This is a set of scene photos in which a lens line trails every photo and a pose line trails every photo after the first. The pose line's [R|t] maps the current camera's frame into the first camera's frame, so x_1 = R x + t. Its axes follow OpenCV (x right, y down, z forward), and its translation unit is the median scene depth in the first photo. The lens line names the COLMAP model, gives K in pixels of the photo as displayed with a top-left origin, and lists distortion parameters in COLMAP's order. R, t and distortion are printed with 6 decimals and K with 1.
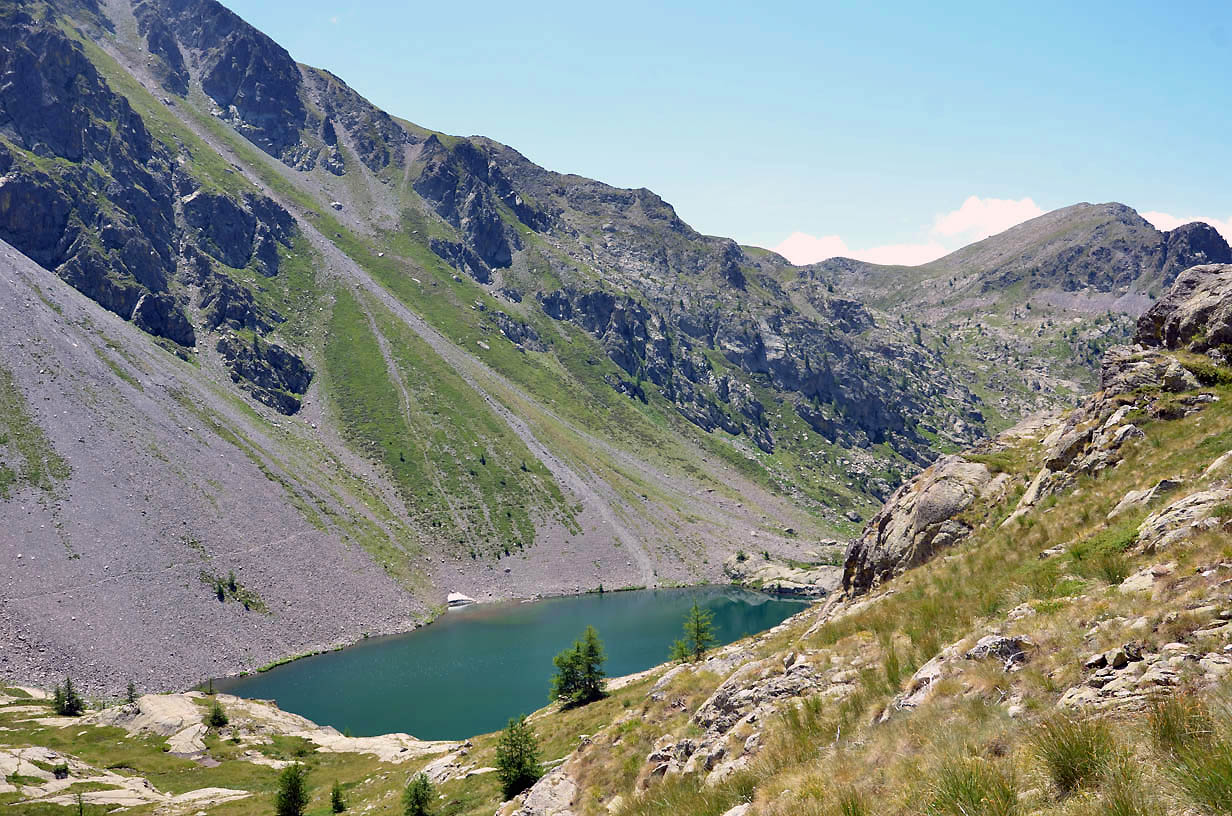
lens RADIAL K [[1343.5, 0, 616.0], [0, 1343.5, 408.0], [0, 0, 1]] dist [-0.003611, 0.009164]
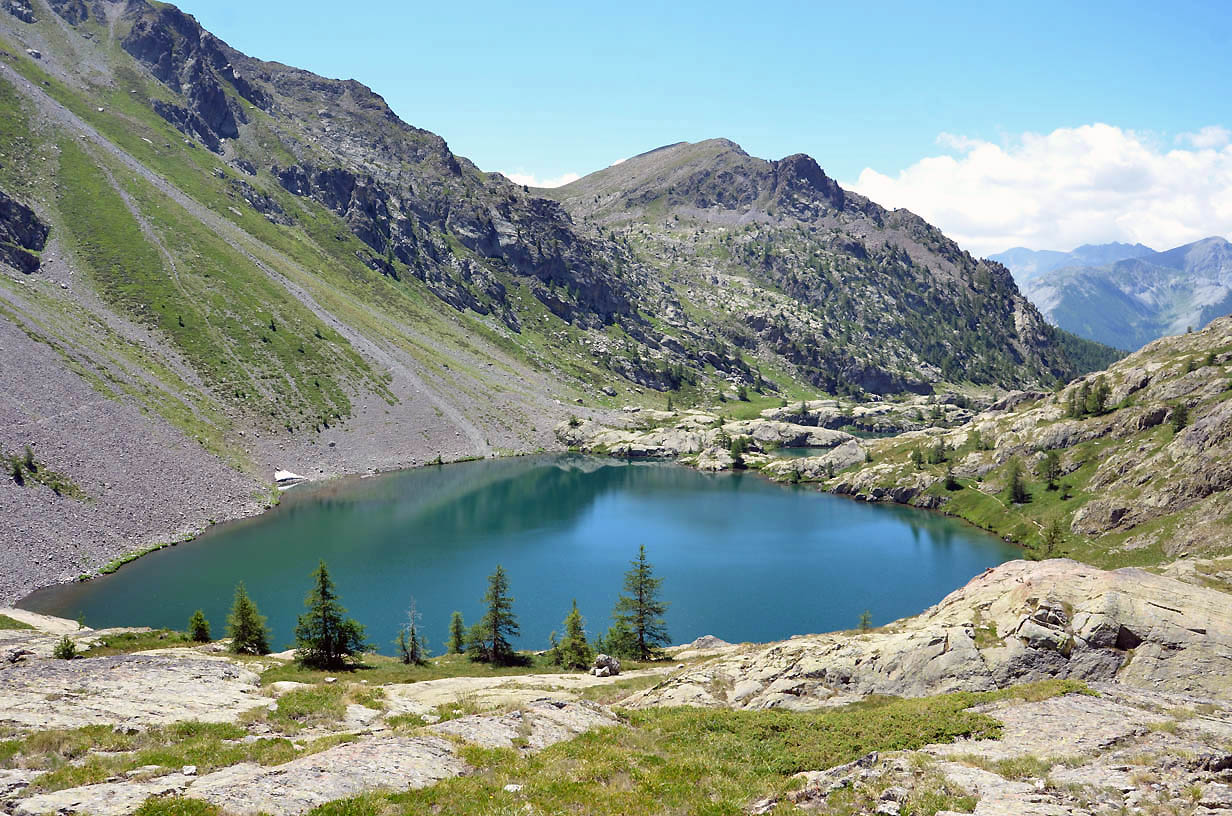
lens RADIAL K [[1116.6, 0, 616.0], [0, 1116.6, 408.0], [0, 0, 1]] dist [-0.114838, 0.205005]
pose [[0.934951, -0.026315, 0.353799, -0.112988], [0.004159, 0.997990, 0.063239, 0.036306], [-0.354752, -0.057654, 0.933181, 0.180850]]
